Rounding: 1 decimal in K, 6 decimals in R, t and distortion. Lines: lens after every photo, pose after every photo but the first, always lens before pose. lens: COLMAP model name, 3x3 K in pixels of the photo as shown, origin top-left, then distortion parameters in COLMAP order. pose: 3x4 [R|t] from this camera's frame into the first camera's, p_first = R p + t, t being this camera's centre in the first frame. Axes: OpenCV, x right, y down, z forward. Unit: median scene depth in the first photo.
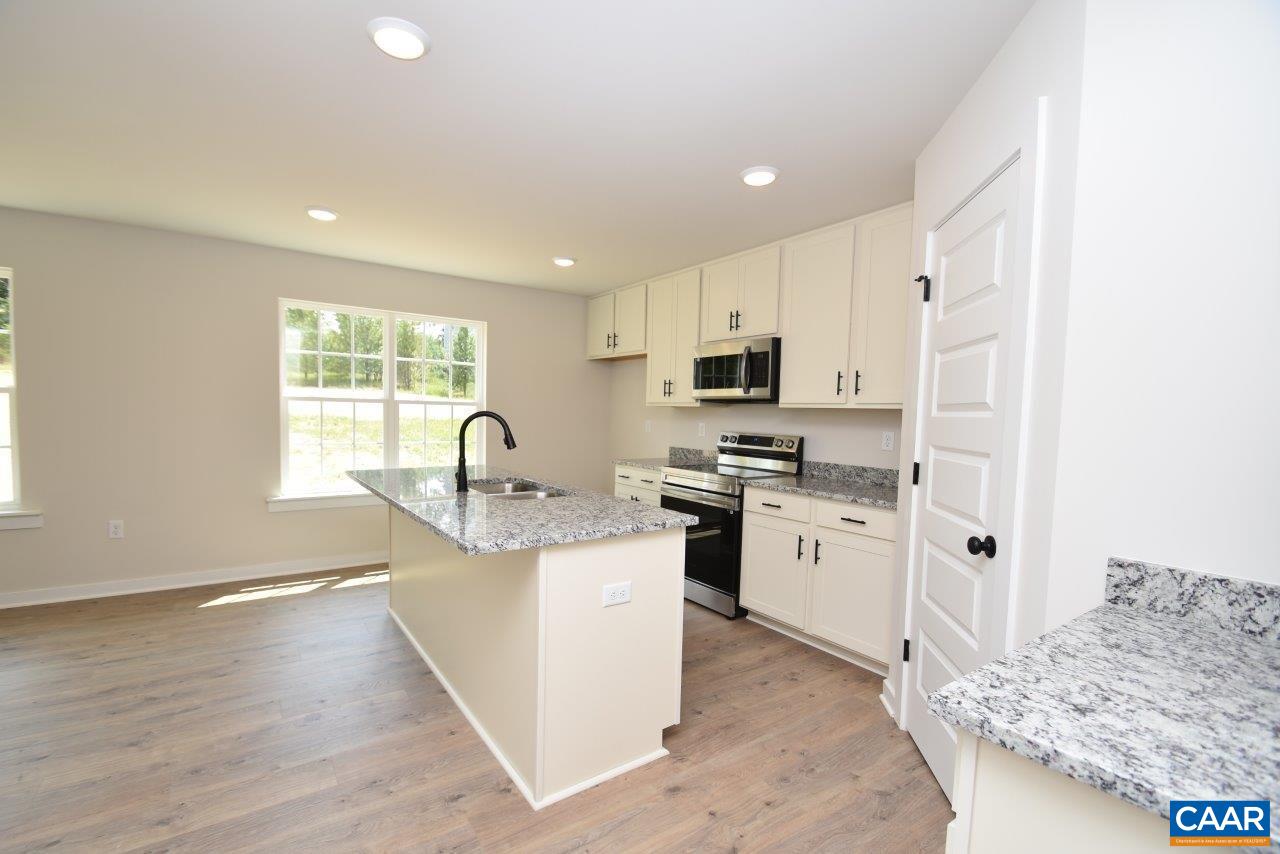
lens RADIAL K [[556.8, 0, 626.3], [0, 556.8, 445.7], [0, 0, 1]] dist [0.008018, -0.015309]
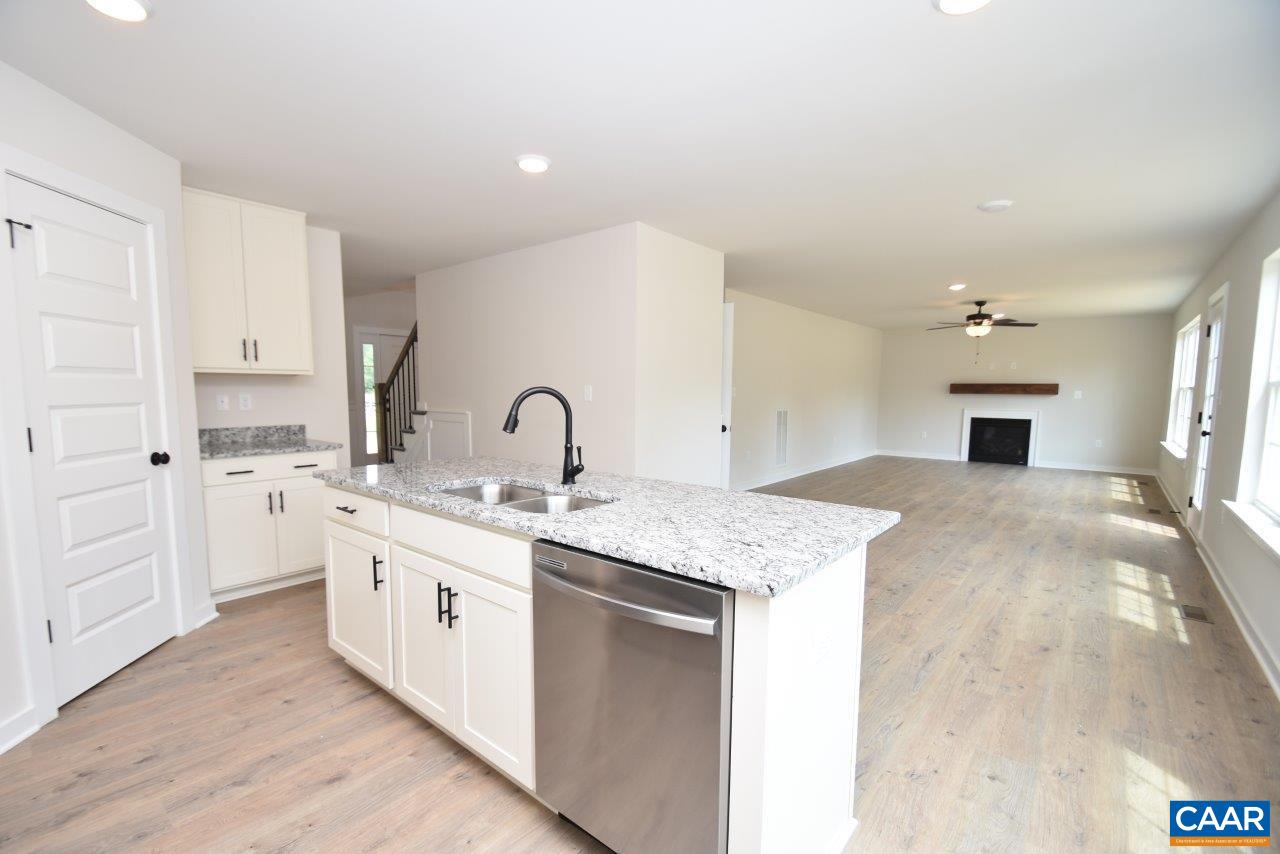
lens RADIAL K [[556.8, 0, 626.3], [0, 556.8, 445.7], [0, 0, 1]] dist [0.008018, -0.015309]
pose [[-0.966626, -0.004836, -0.256147, -0.124023], [-0.045112, 0.987413, 0.151596, -0.077533], [0.252190, 0.158092, -0.954677, 1.349305]]
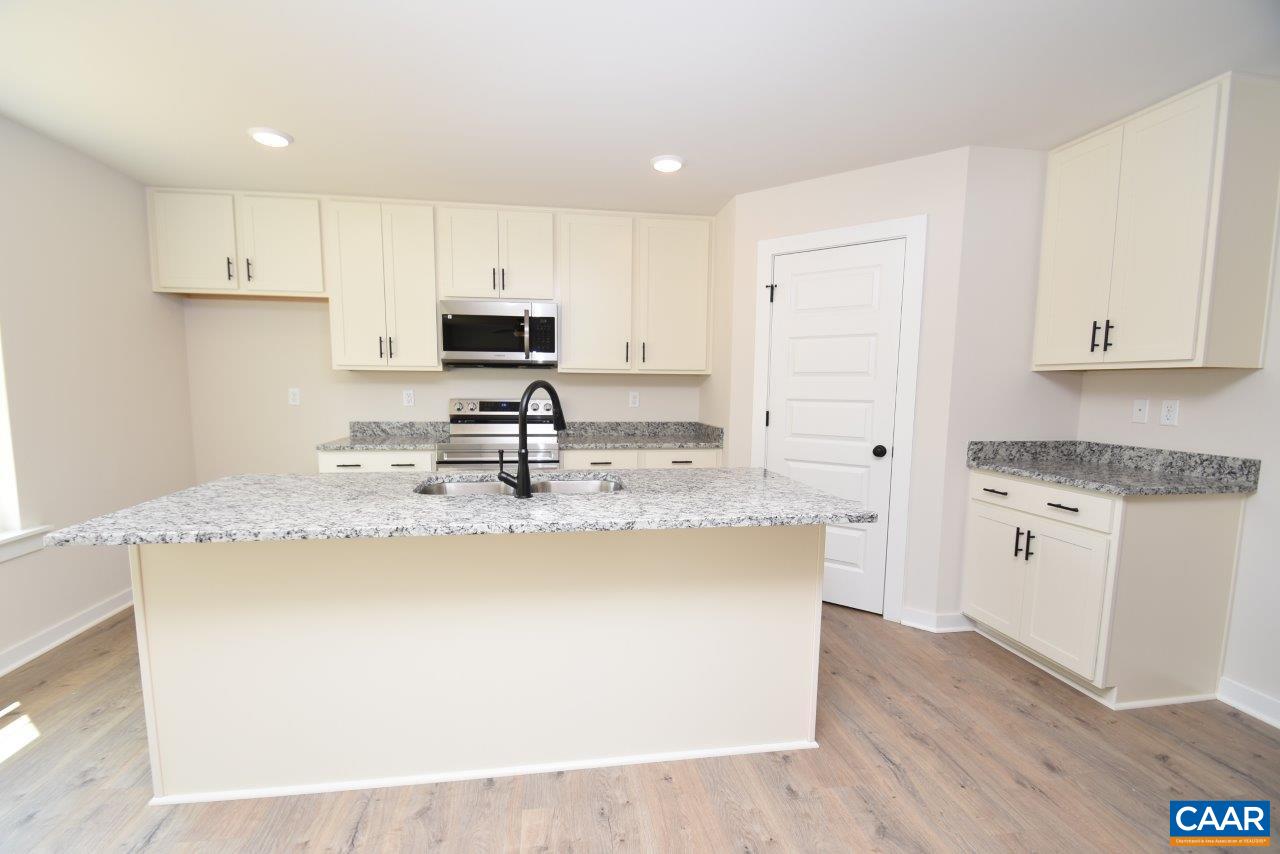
lens RADIAL K [[556.8, 0, 626.3], [0, 556.8, 445.7], [0, 0, 1]] dist [0.008018, -0.015309]
pose [[0.443421, -0.116908, 0.888657, -0.627471], [0.055229, 0.993137, 0.103094, -0.033554], [-0.894610, 0.003366, 0.446834, 0.431471]]
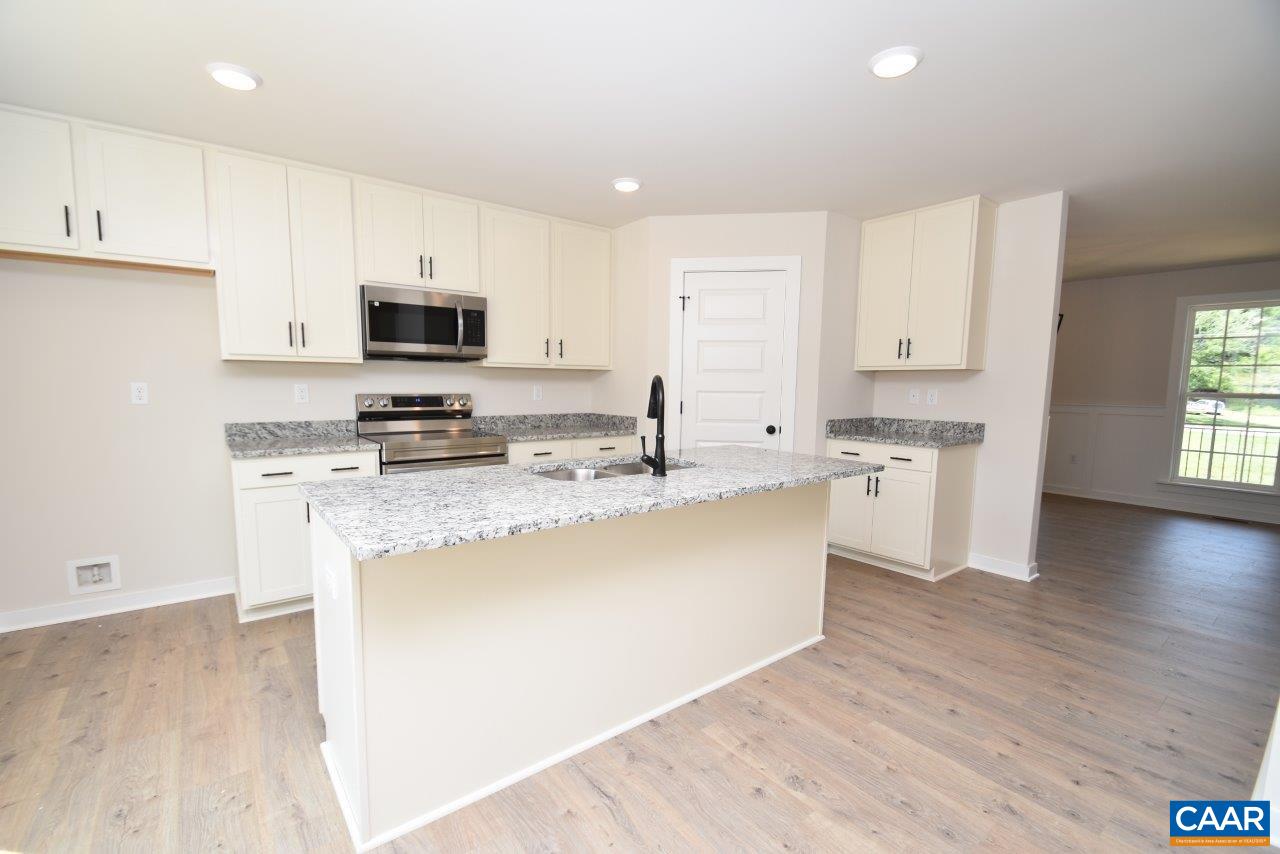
lens RADIAL K [[556.8, 0, 626.3], [0, 556.8, 445.7], [0, 0, 1]] dist [0.008018, -0.015309]
pose [[-0.046230, -0.138049, 0.989346, -0.806226], [0.048106, 0.988948, 0.140241, -0.056467], [-0.997772, 0.054077, -0.039079, 0.803222]]
